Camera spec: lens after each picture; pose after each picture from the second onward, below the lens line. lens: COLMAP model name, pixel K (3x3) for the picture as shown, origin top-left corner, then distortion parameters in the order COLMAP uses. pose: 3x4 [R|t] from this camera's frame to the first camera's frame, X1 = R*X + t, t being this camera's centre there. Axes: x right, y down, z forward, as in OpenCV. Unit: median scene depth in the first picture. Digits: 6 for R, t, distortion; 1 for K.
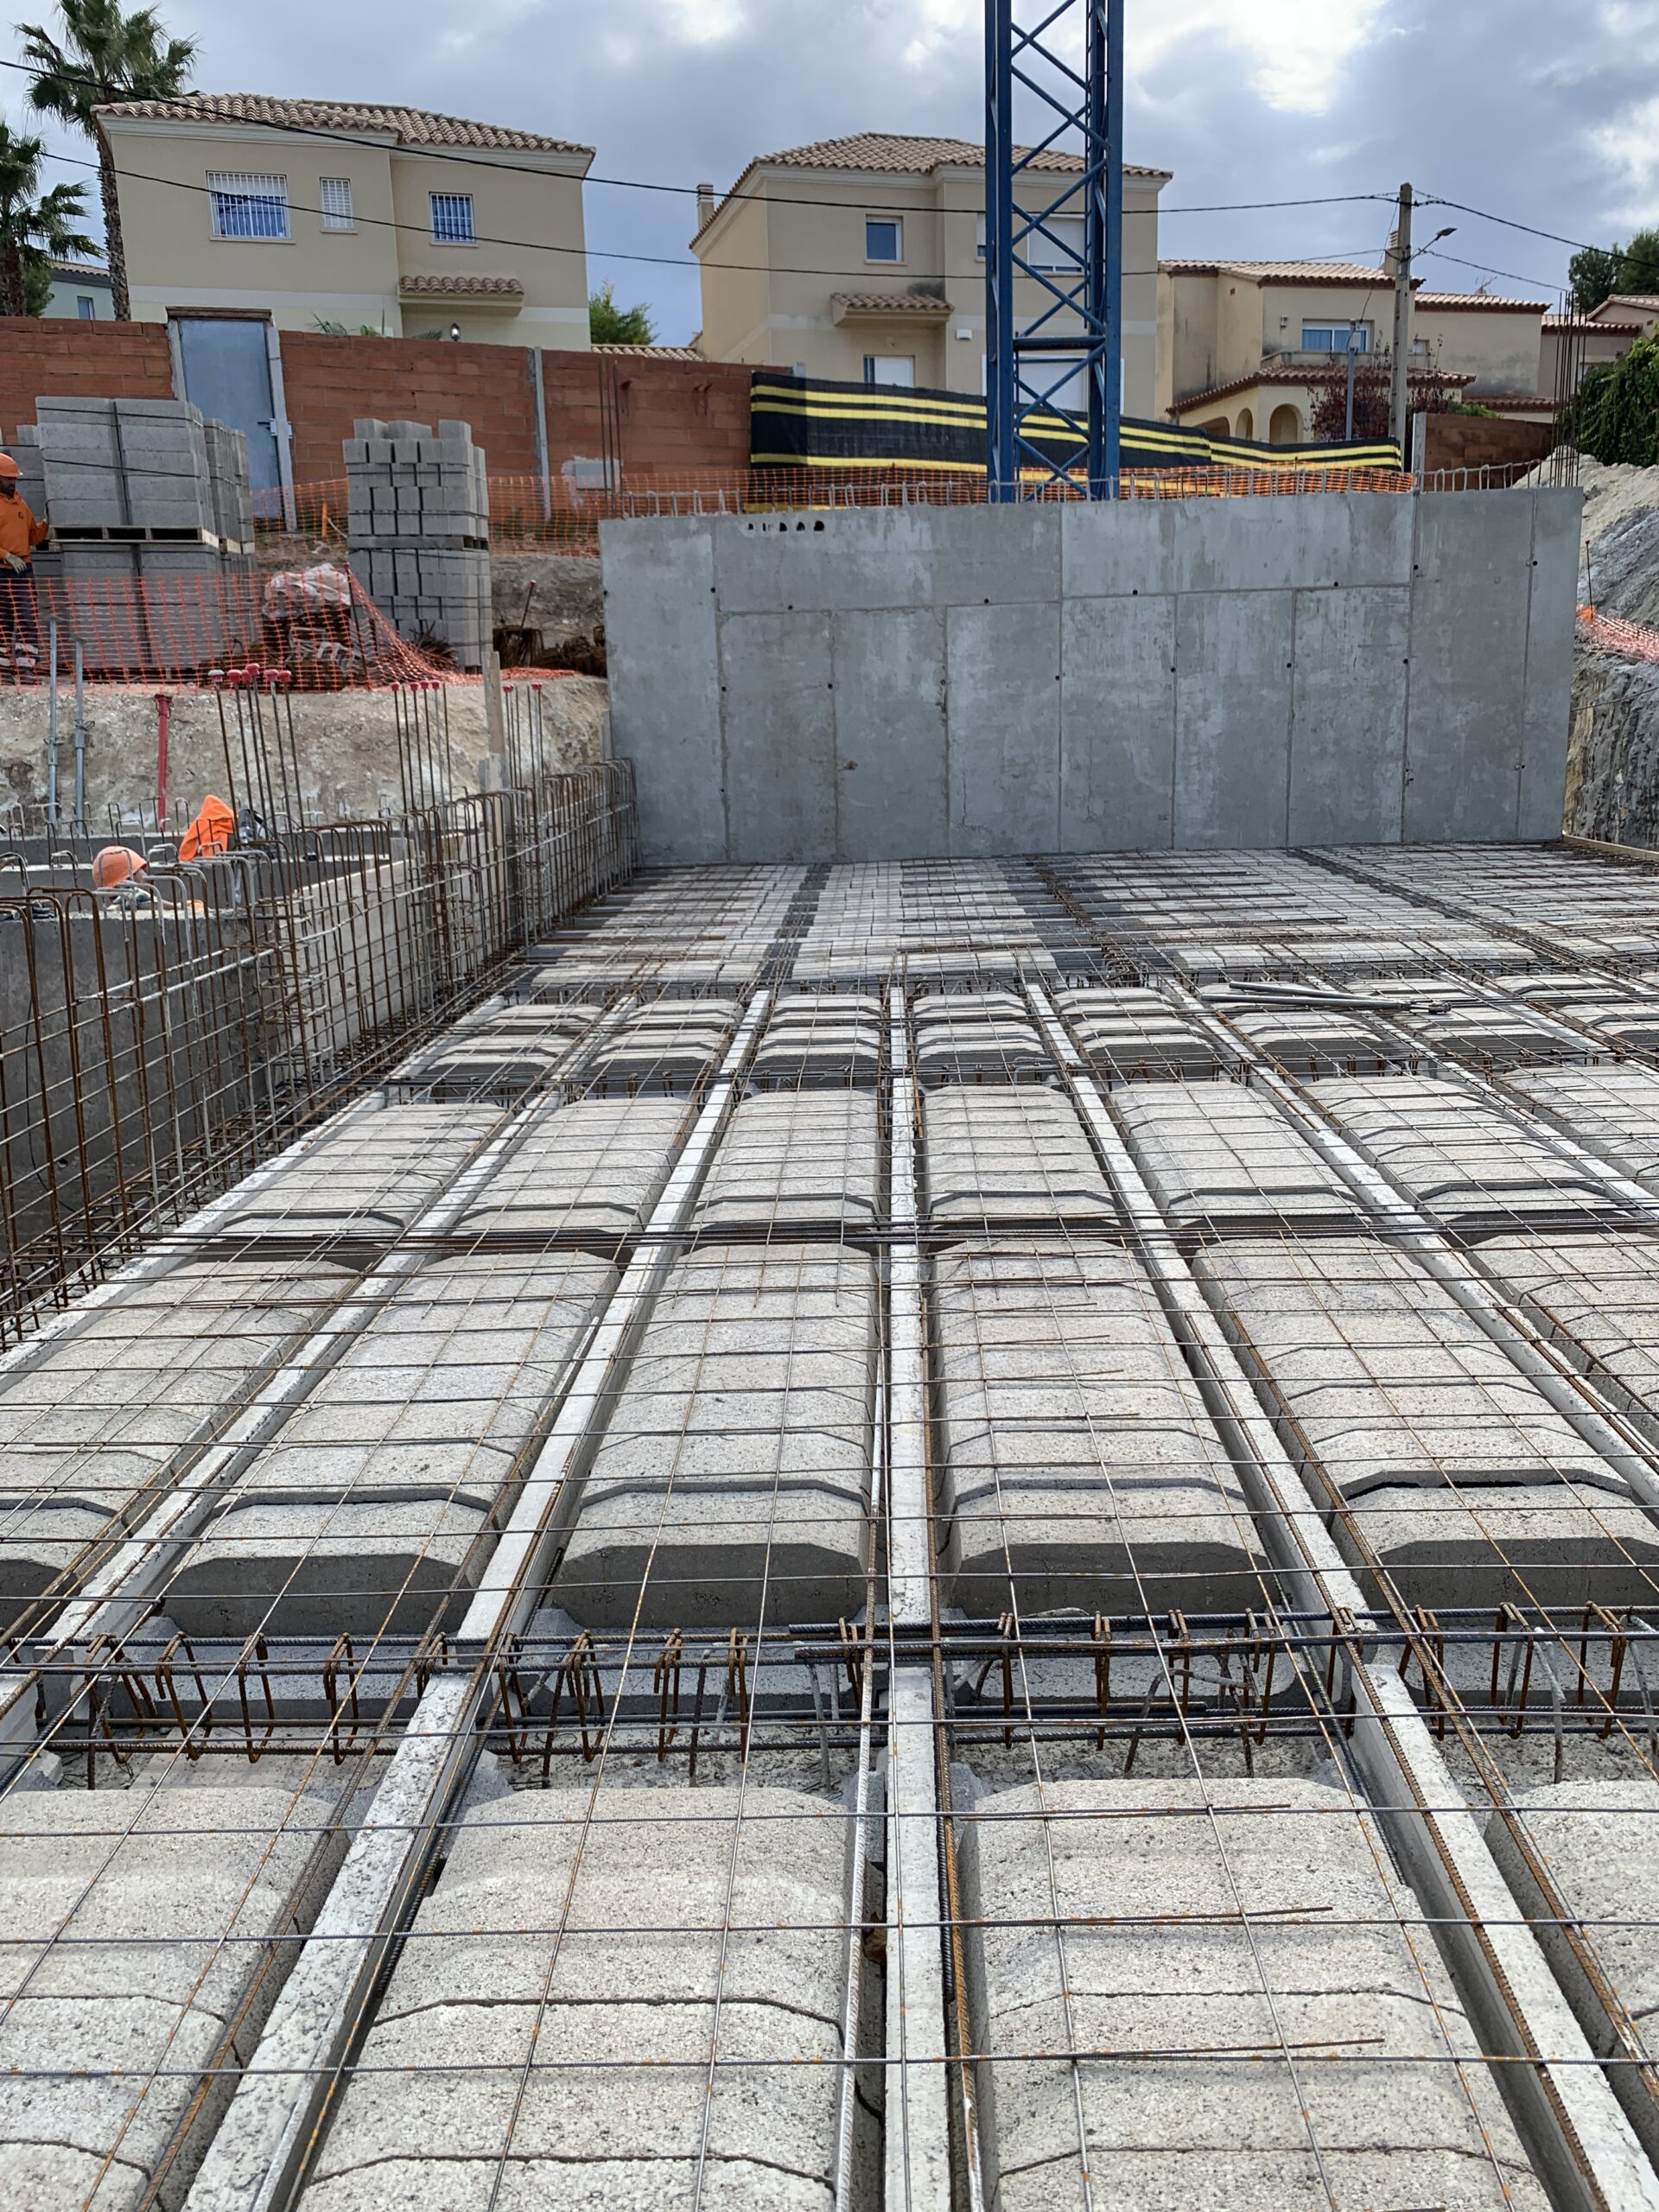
lens RADIAL K [[1653.0, 0, 850.9], [0, 1653.0, 1084.4], [0, 0, 1]] dist [0.020505, -0.021261]
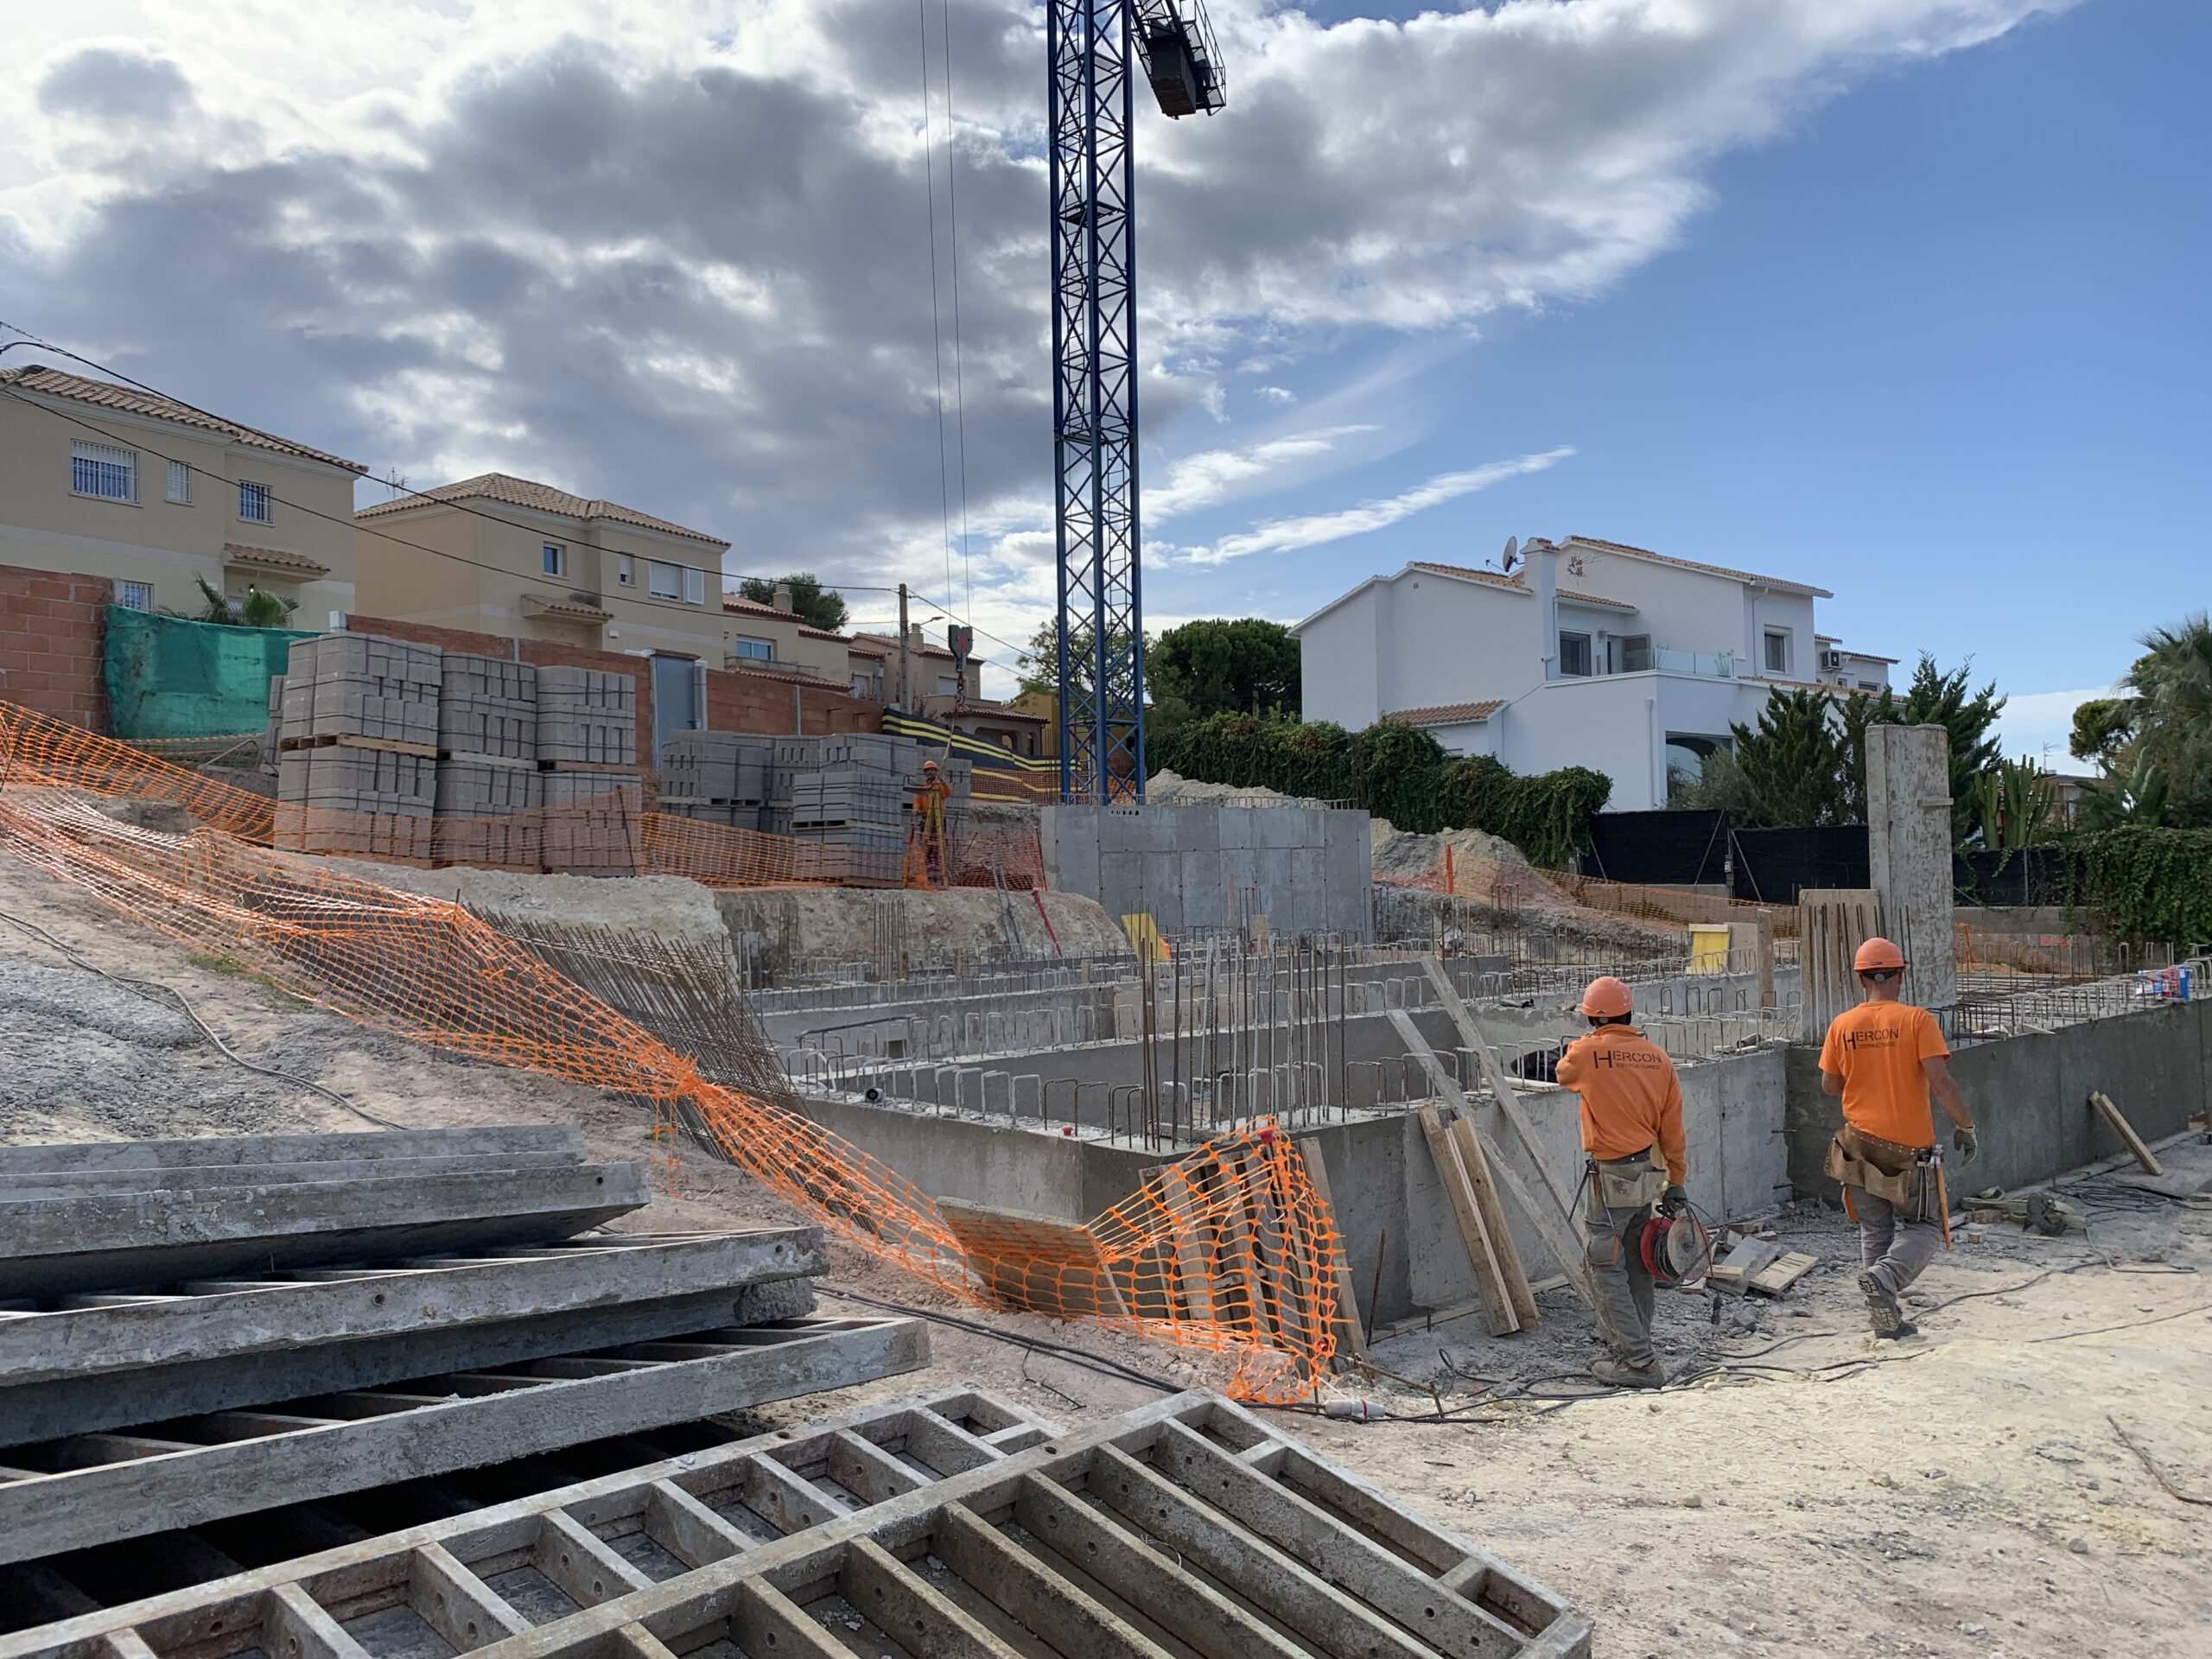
lens RADIAL K [[1653.0, 0, 1111.2], [0, 1653.0, 831.6], [0, 0, 1]] dist [0.020505, -0.021261]
pose [[0.718473, 0.029439, 0.694931, -1.107488], [0.158441, 0.965910, -0.204727, 0.077506], [-0.677269, 0.257197, 0.689316, -0.298424]]
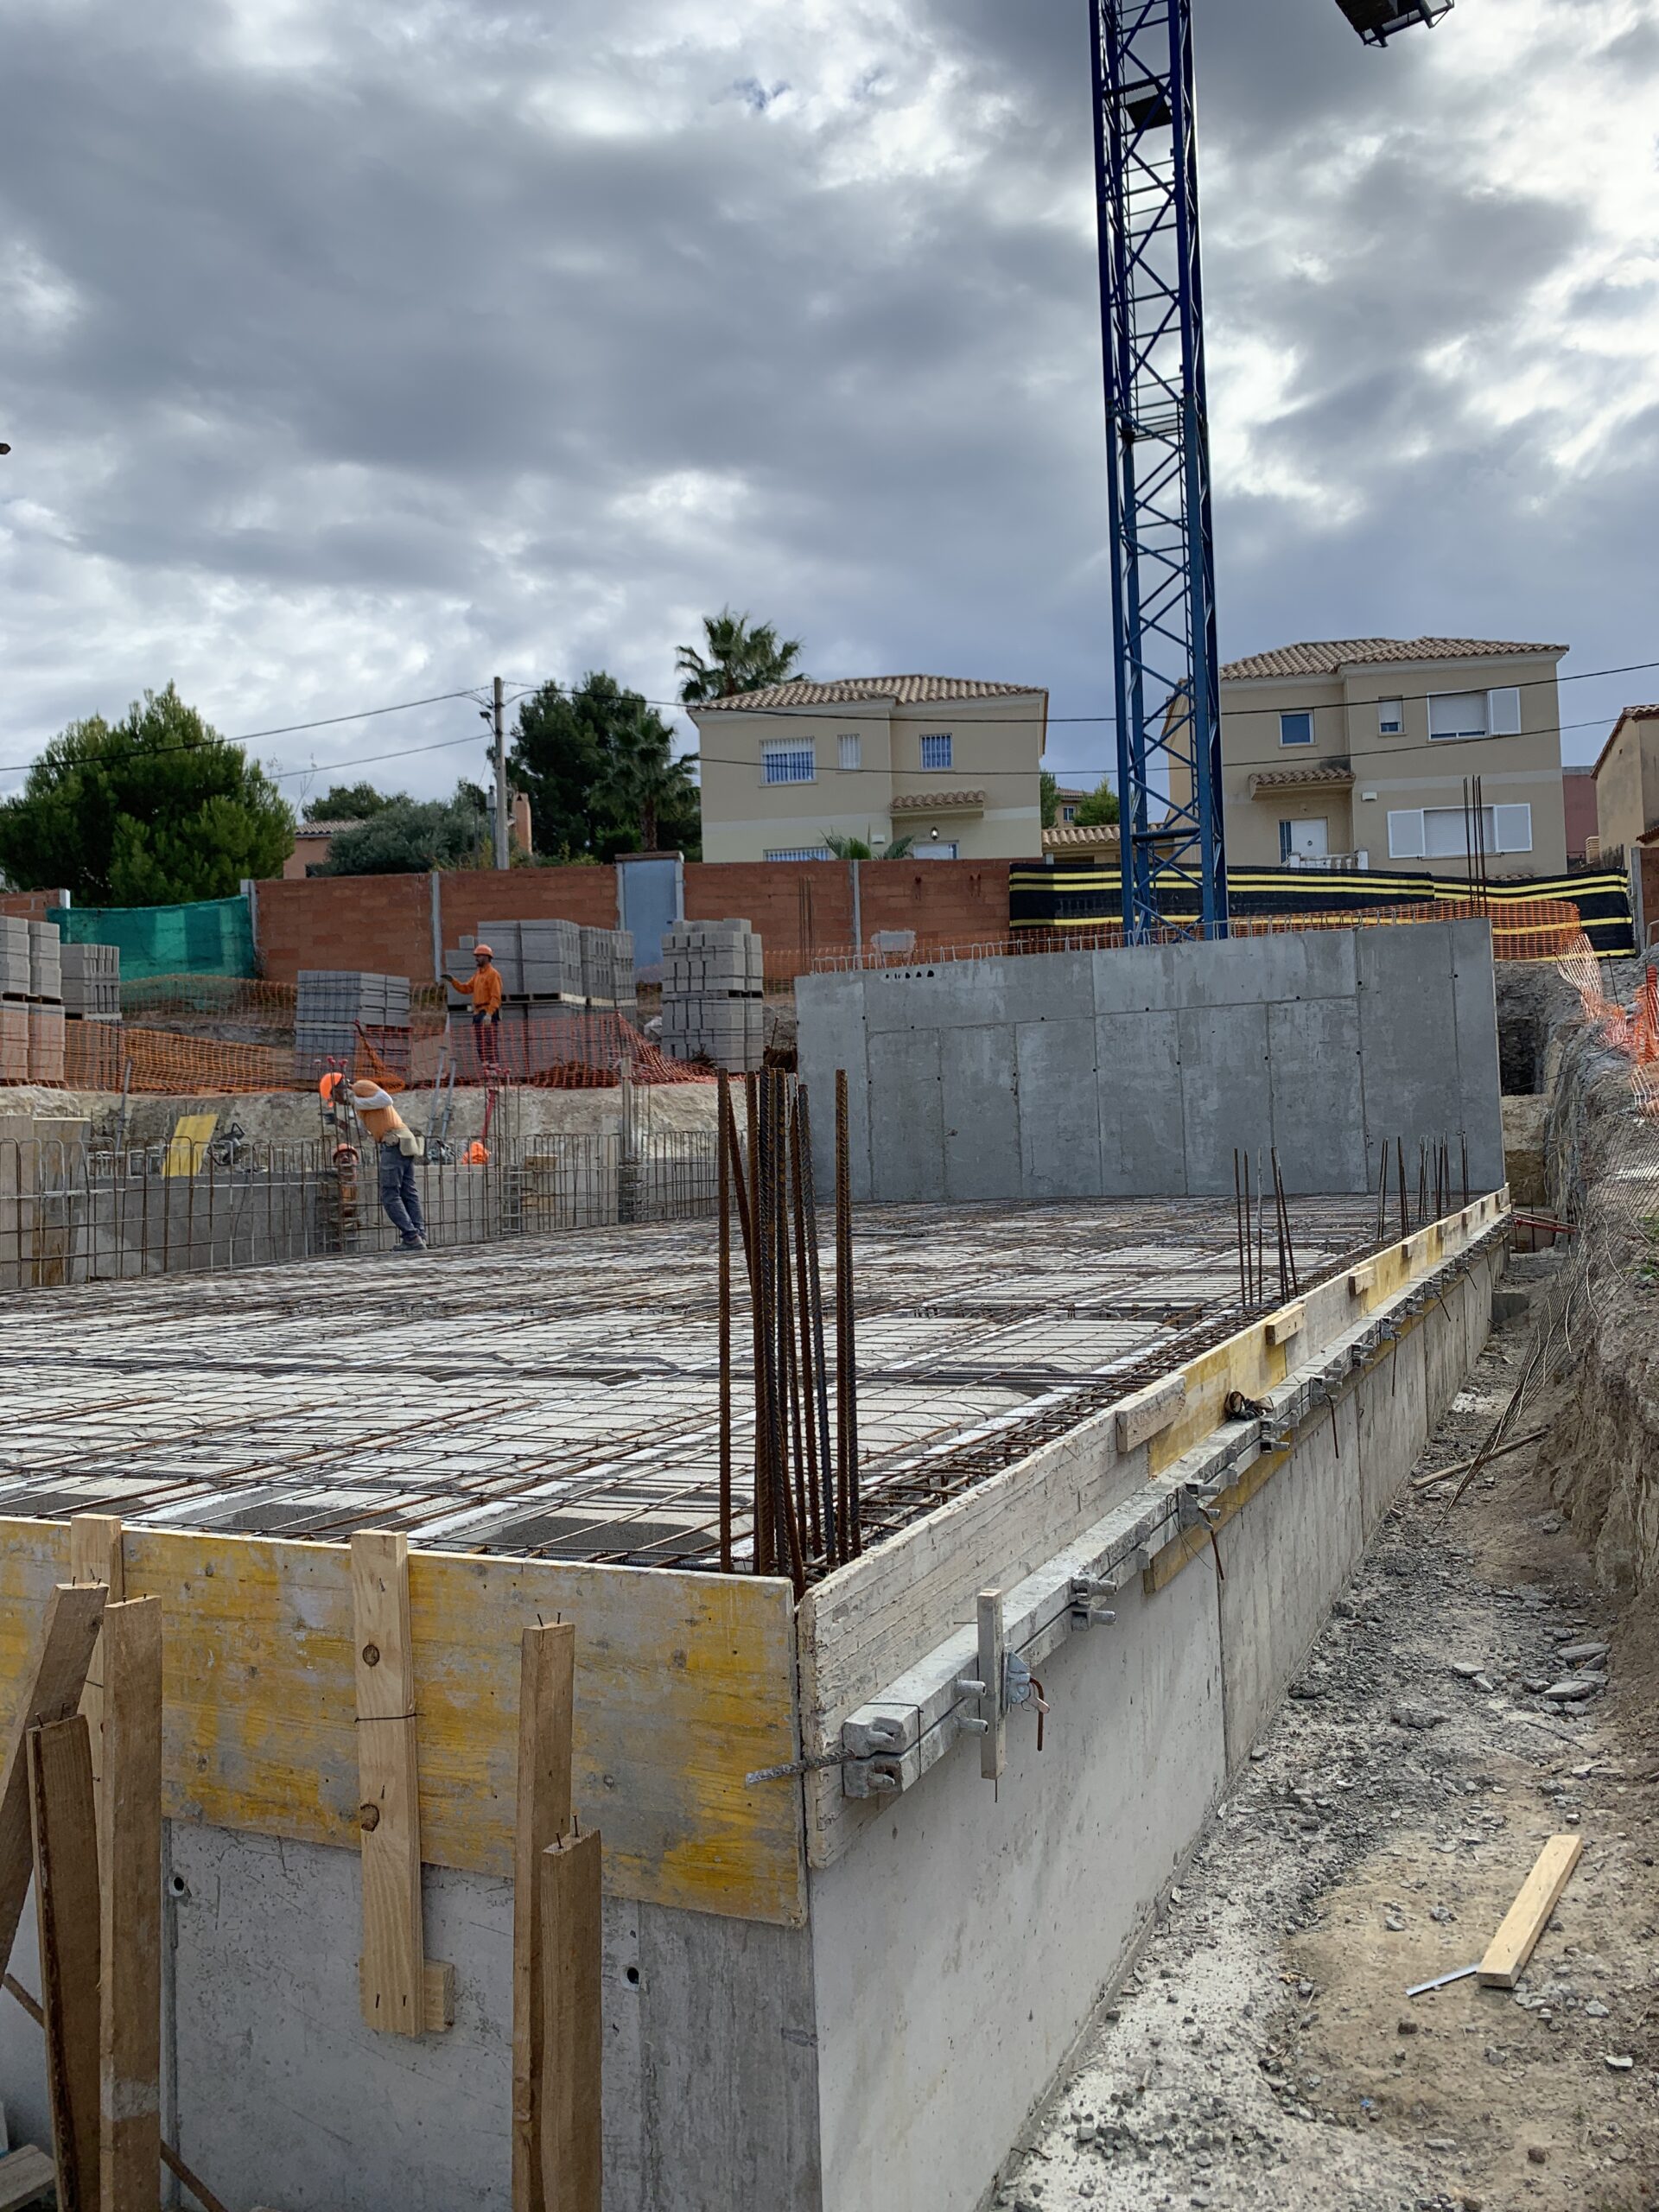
lens RADIAL K [[1653.0, 0, 813.5], [0, 1653.0, 1118.4], [0, 0, 1]] dist [0.020505, -0.021261]
pose [[0.916088, -0.010122, -0.400849, 0.335877], [-0.083542, 0.972925, -0.215492, 0.078533], [0.392178, 0.230897, 0.890440, -0.220578]]
